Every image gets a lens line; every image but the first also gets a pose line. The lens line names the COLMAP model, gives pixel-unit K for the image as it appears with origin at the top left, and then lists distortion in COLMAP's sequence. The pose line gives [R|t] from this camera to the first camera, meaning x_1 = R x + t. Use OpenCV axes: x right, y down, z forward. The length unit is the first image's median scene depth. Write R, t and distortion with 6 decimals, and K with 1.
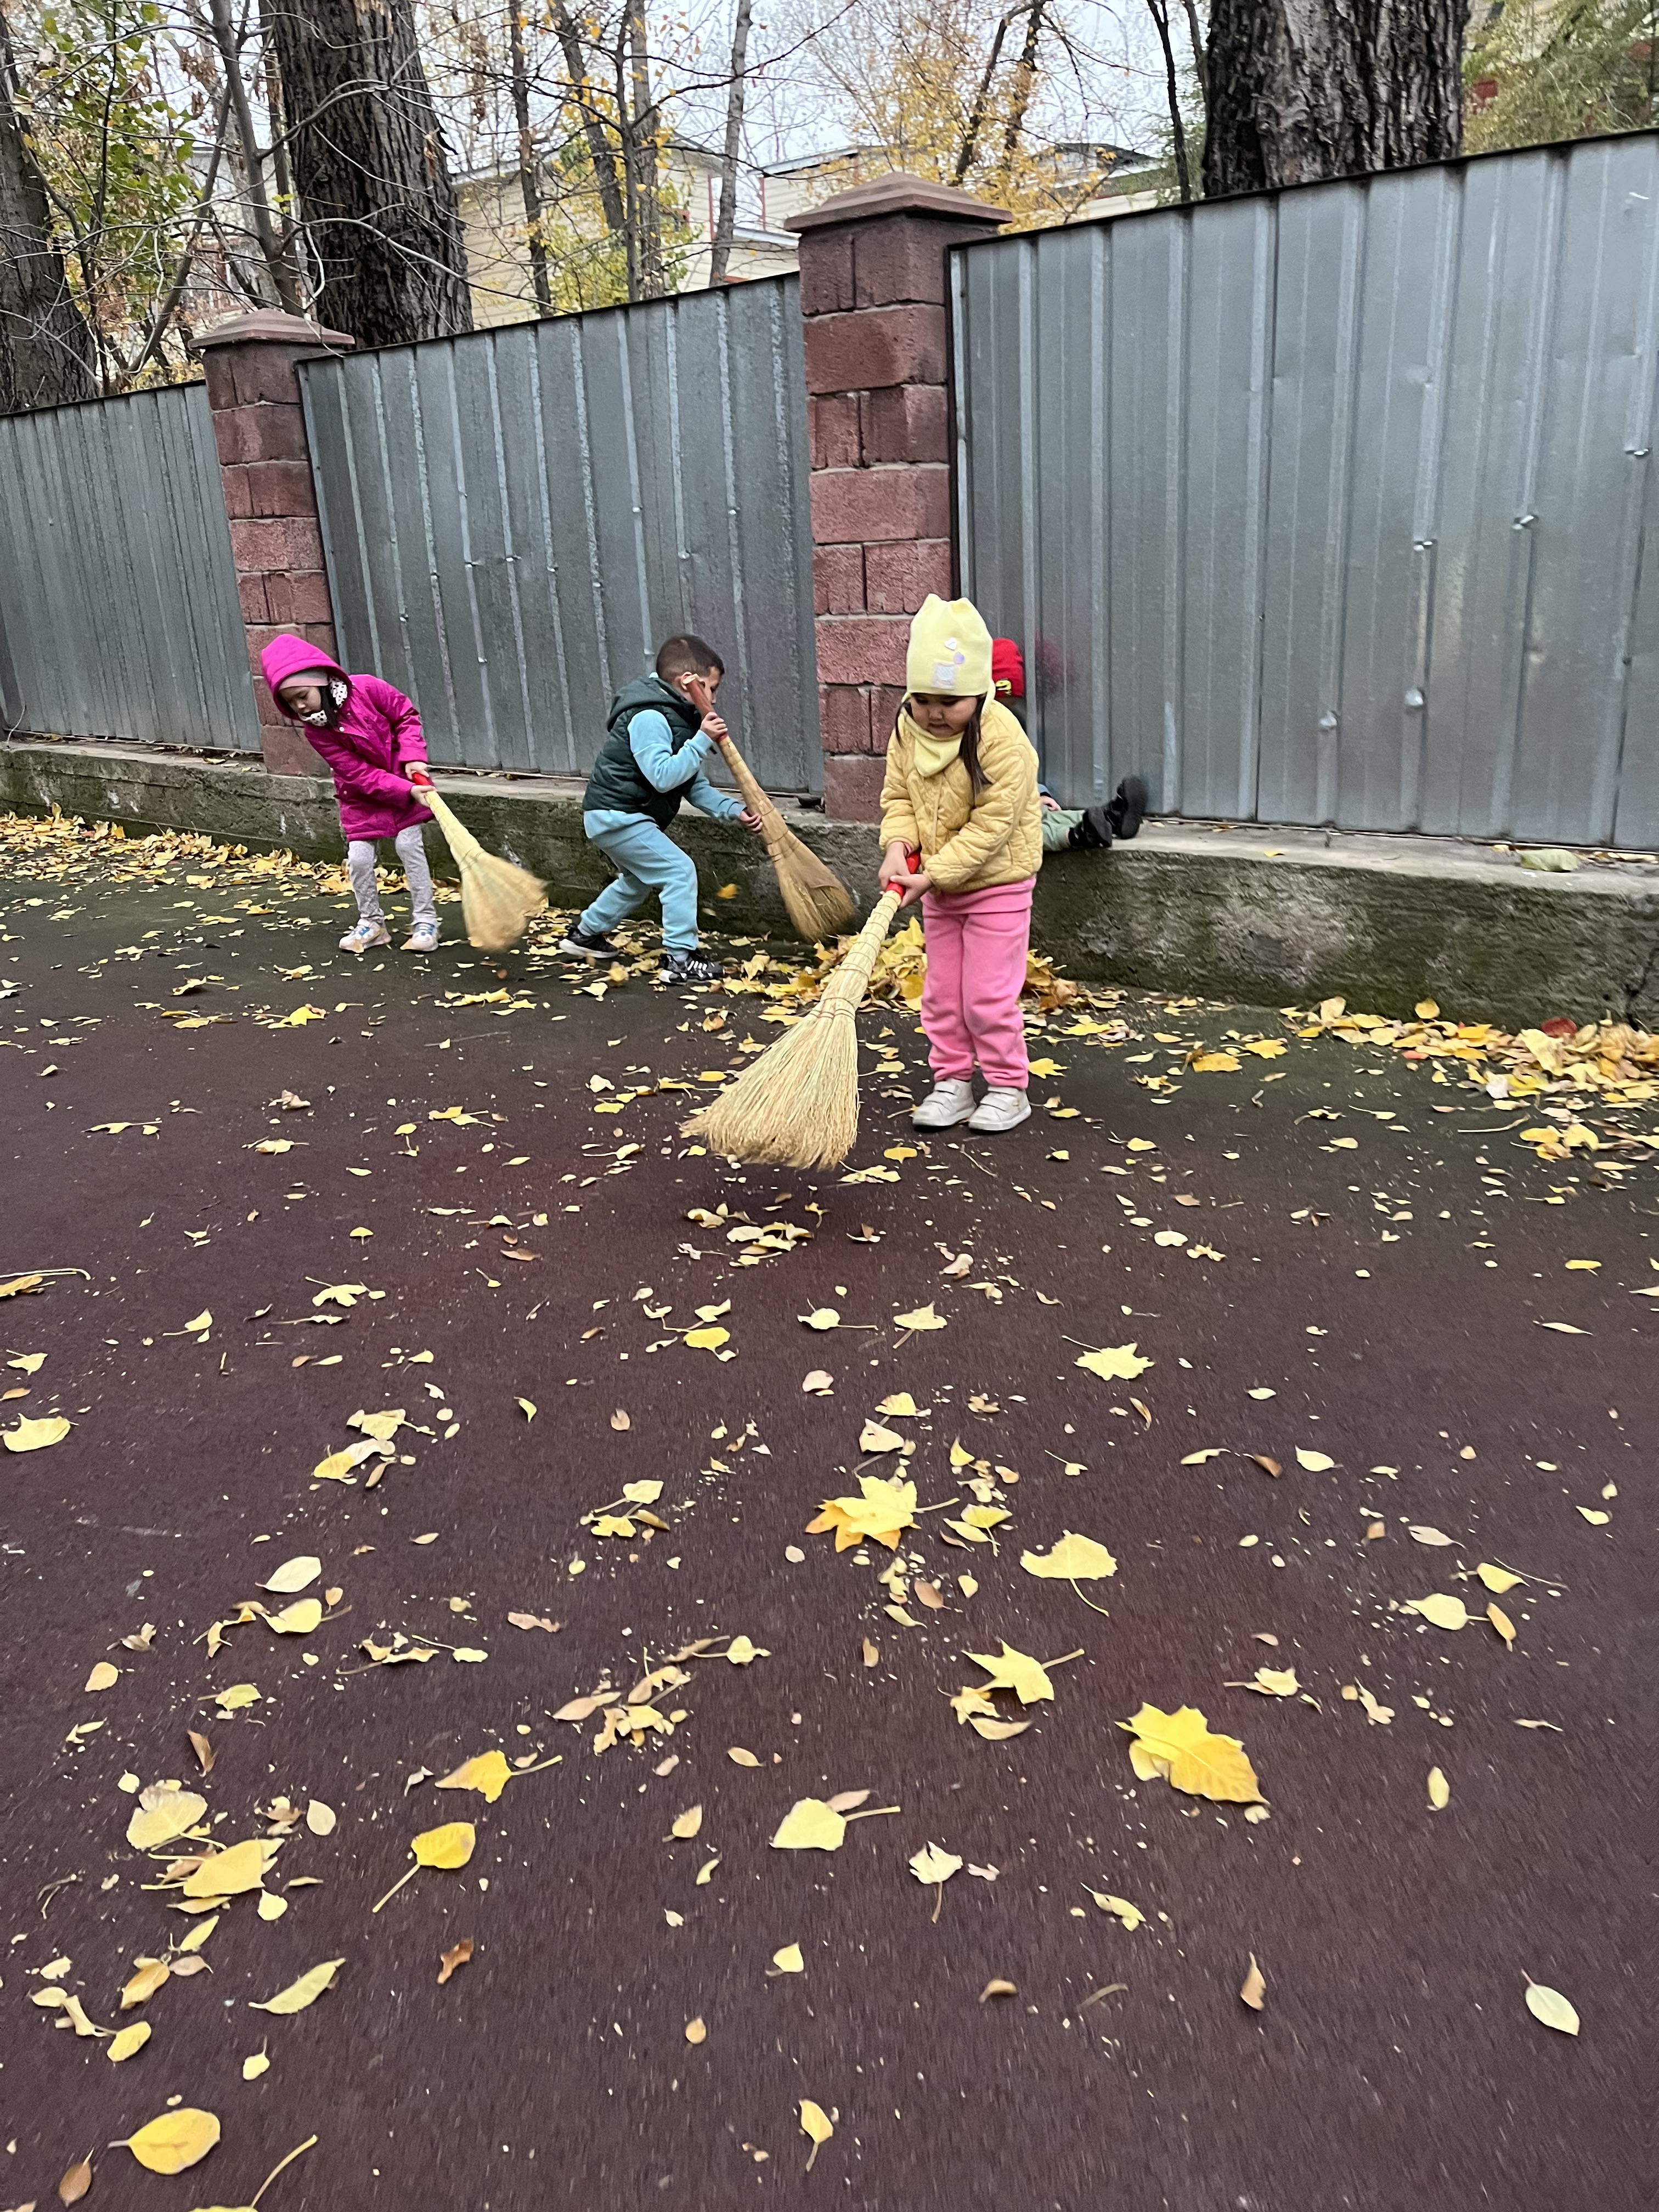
lens RADIAL K [[1663.9, 0, 863.4], [0, 1663.9, 1089.6], [0, 0, 1]] dist [0.030052, -0.005379]
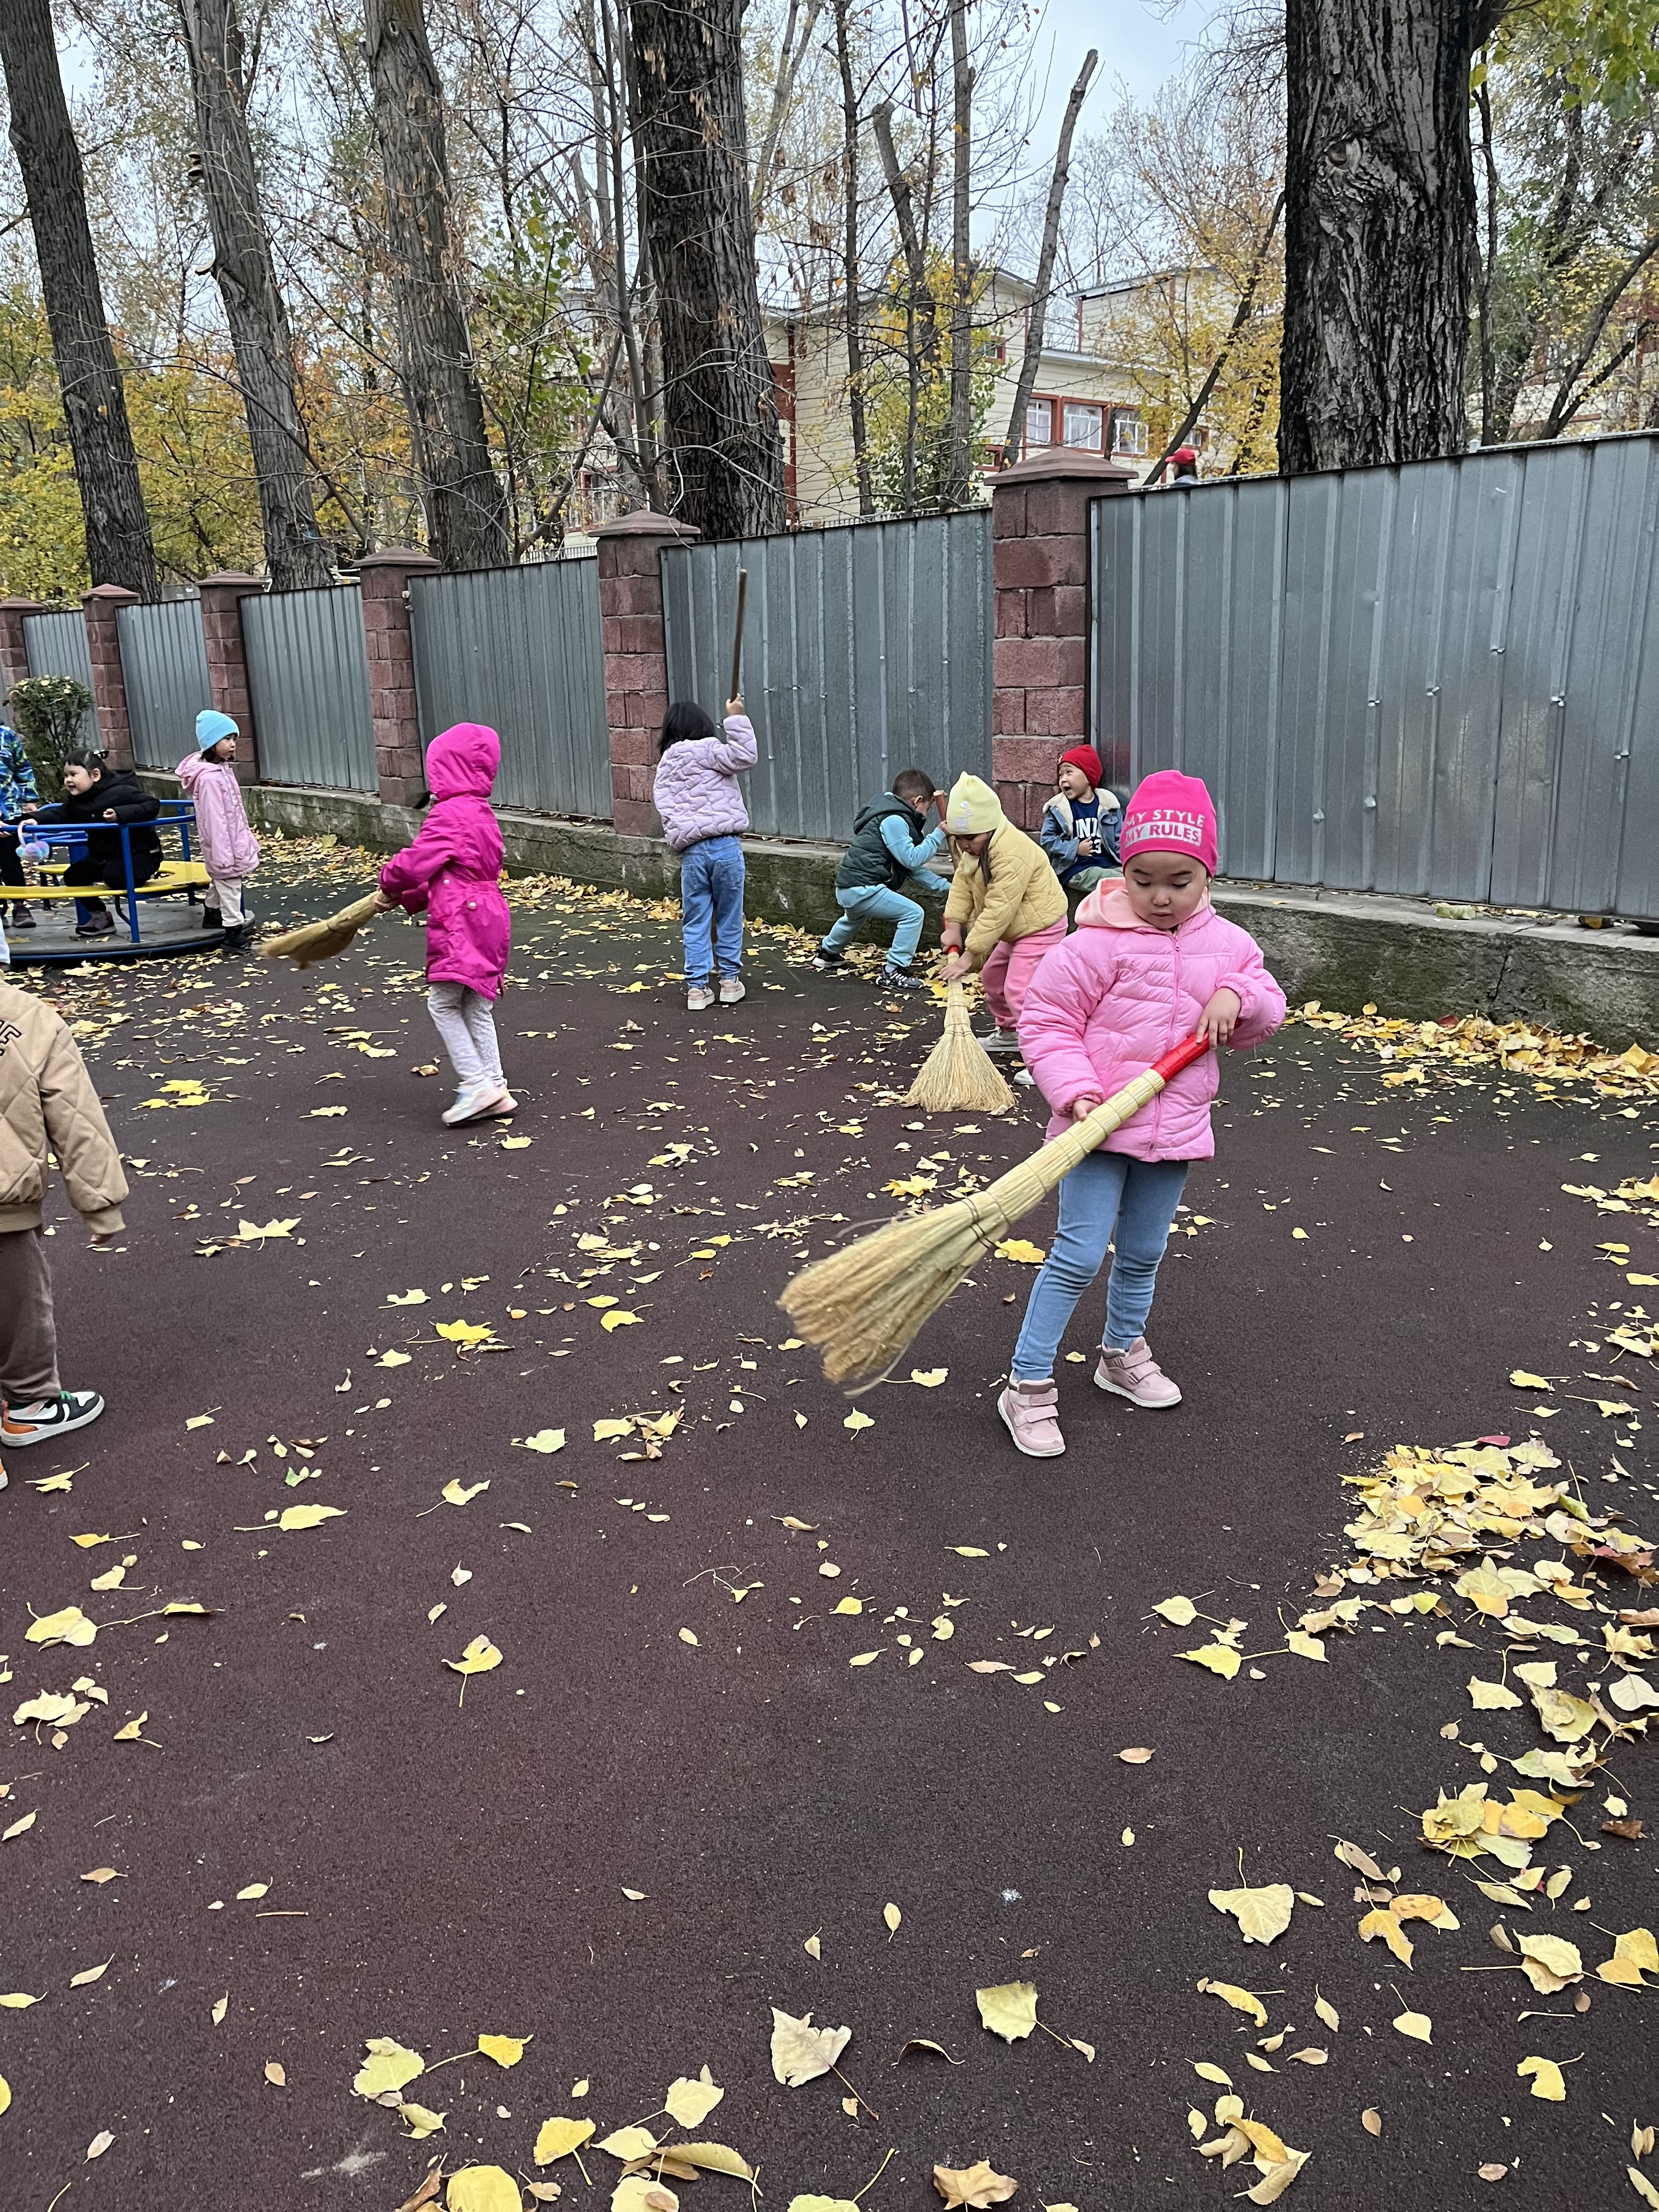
lens RADIAL K [[1692.9, 0, 840.2], [0, 1692.9, 1084.3], [0, 0, 1]] dist [0.068826, -0.075252]
pose [[0.982236, 0.059529, -0.177955, 0.126273], [-0.069699, 0.996241, -0.051446, 0.109693], [0.174224, 0.062935, 0.982693, -0.479504]]
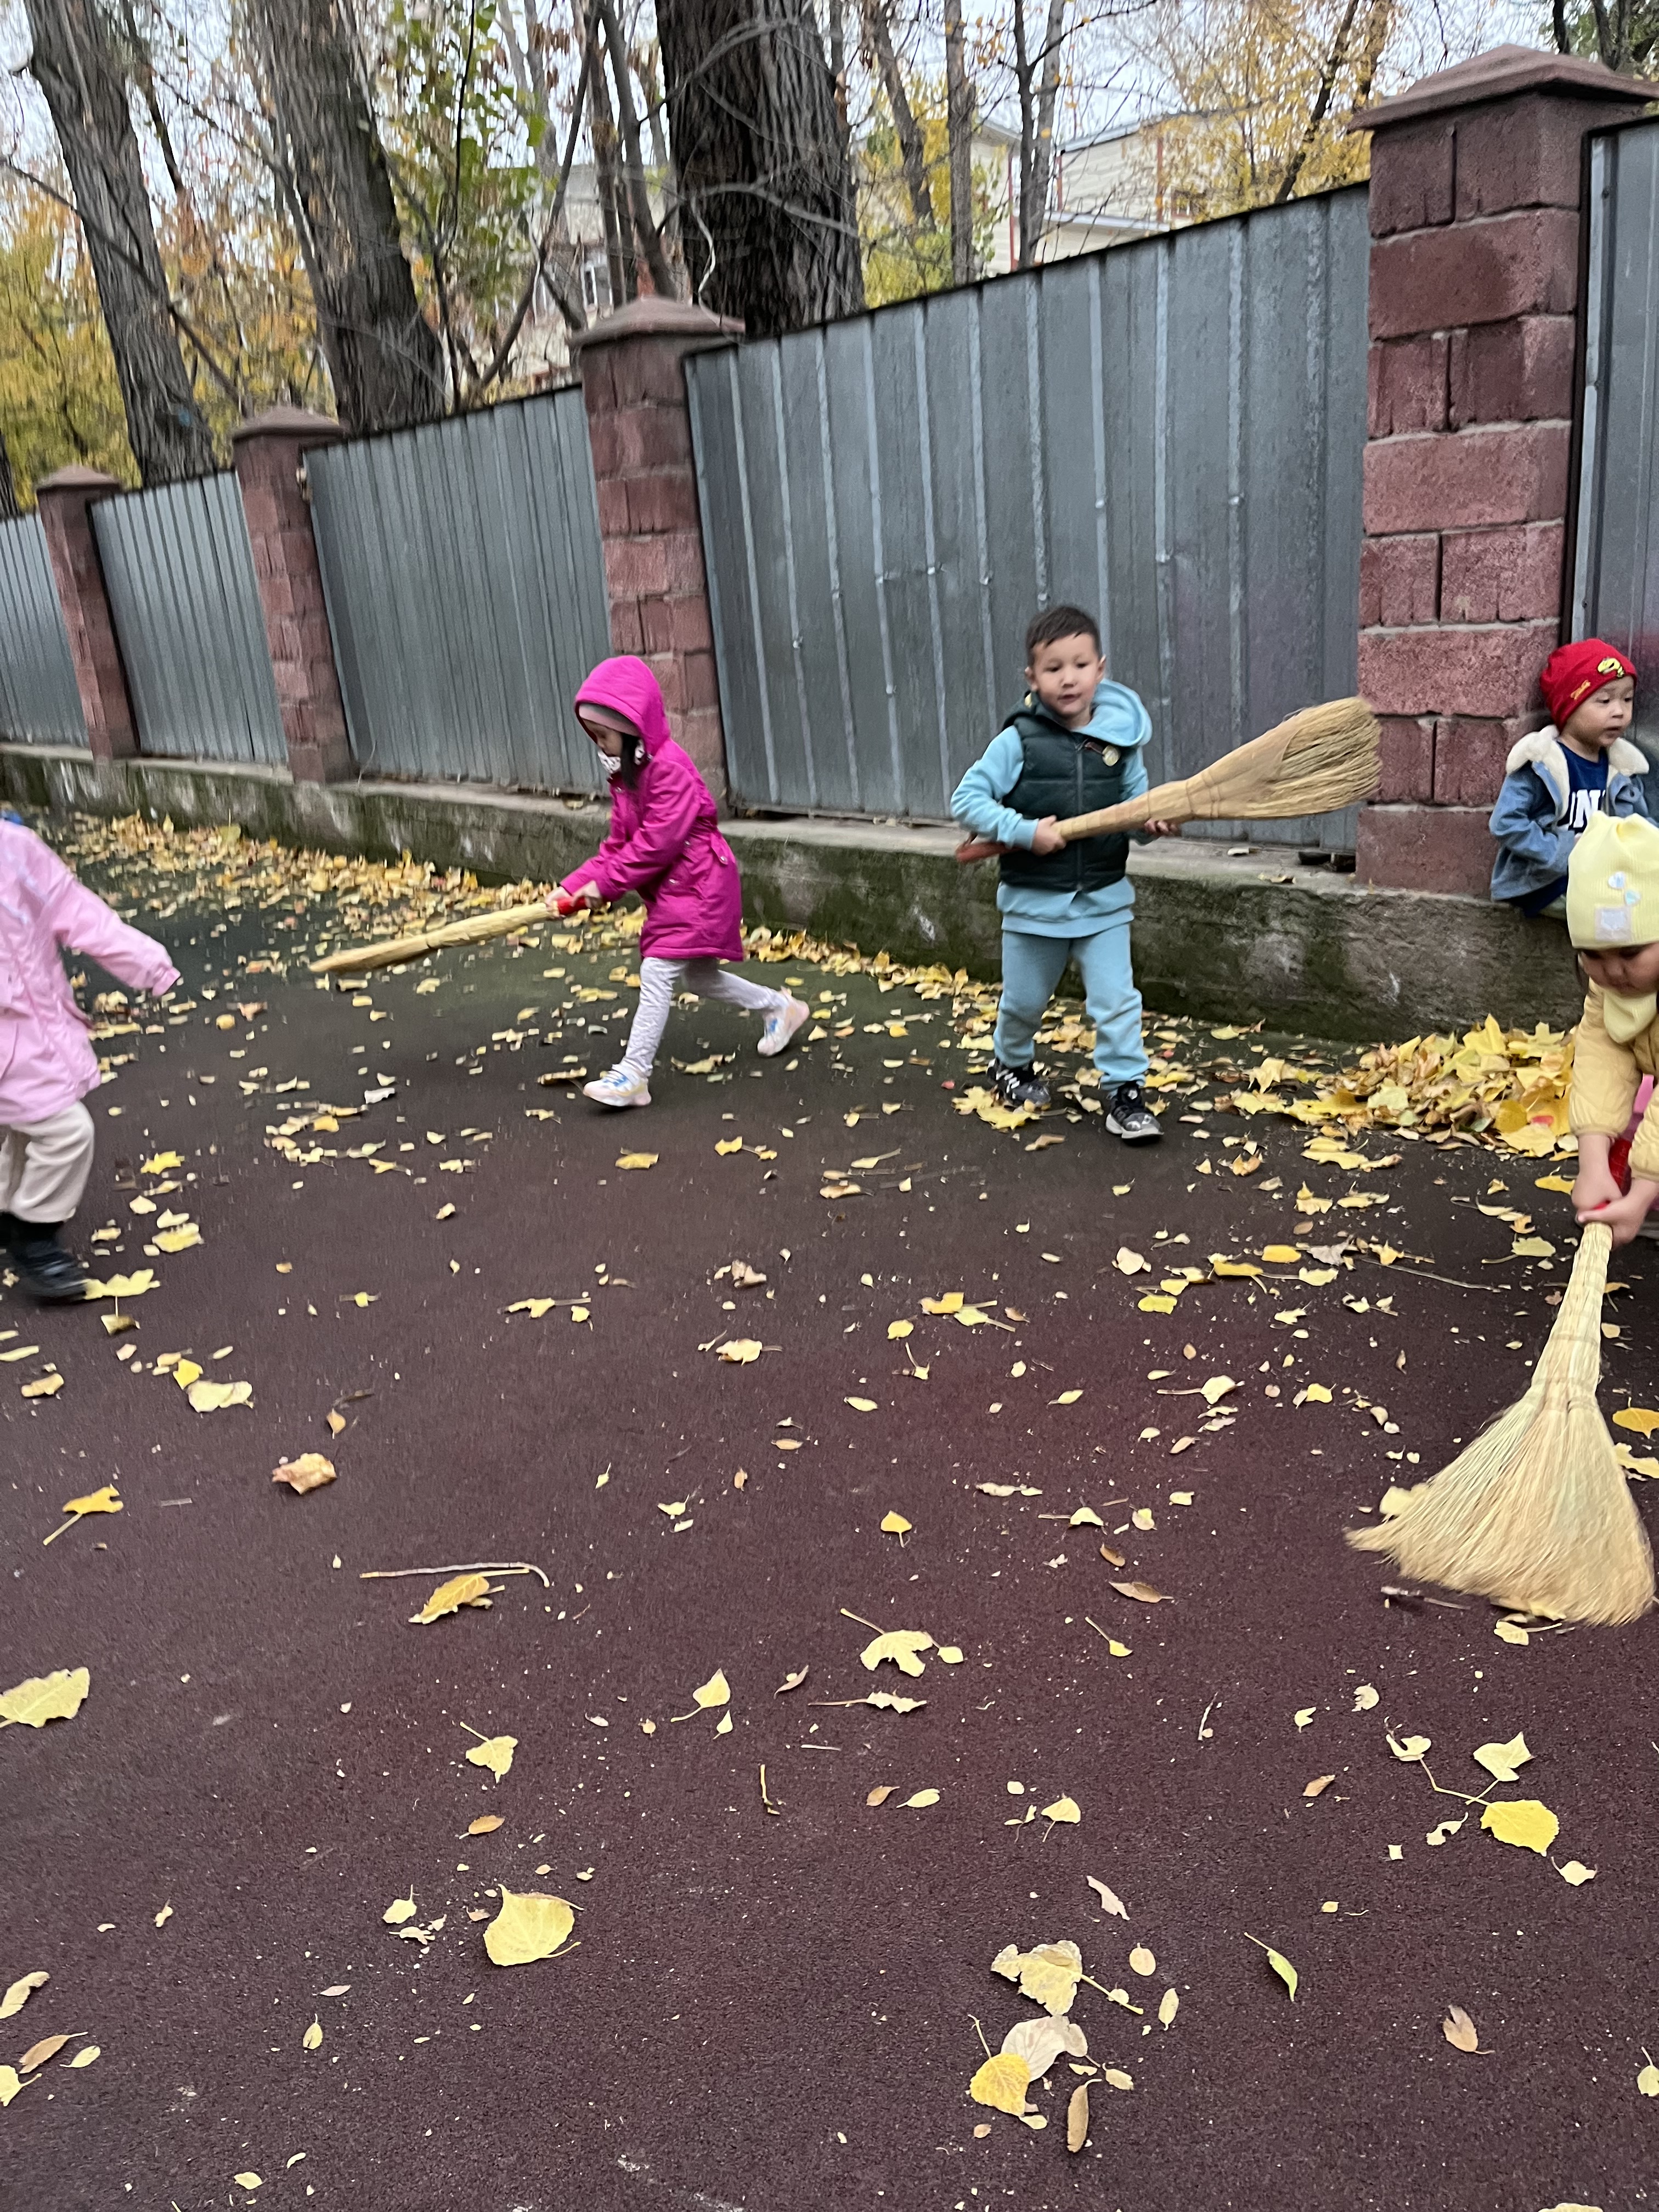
lens RADIAL K [[1661.7, 0, 840.3], [0, 1661.7, 1115.4], [0, 0, 1]] dist [0.063267, -0.086881]
pose [[0.985570, 0.016129, -0.168498, -0.135671], [-0.013342, 0.999755, 0.017659, -0.068771], [0.168741, -0.015156, 0.985544, 0.188841]]
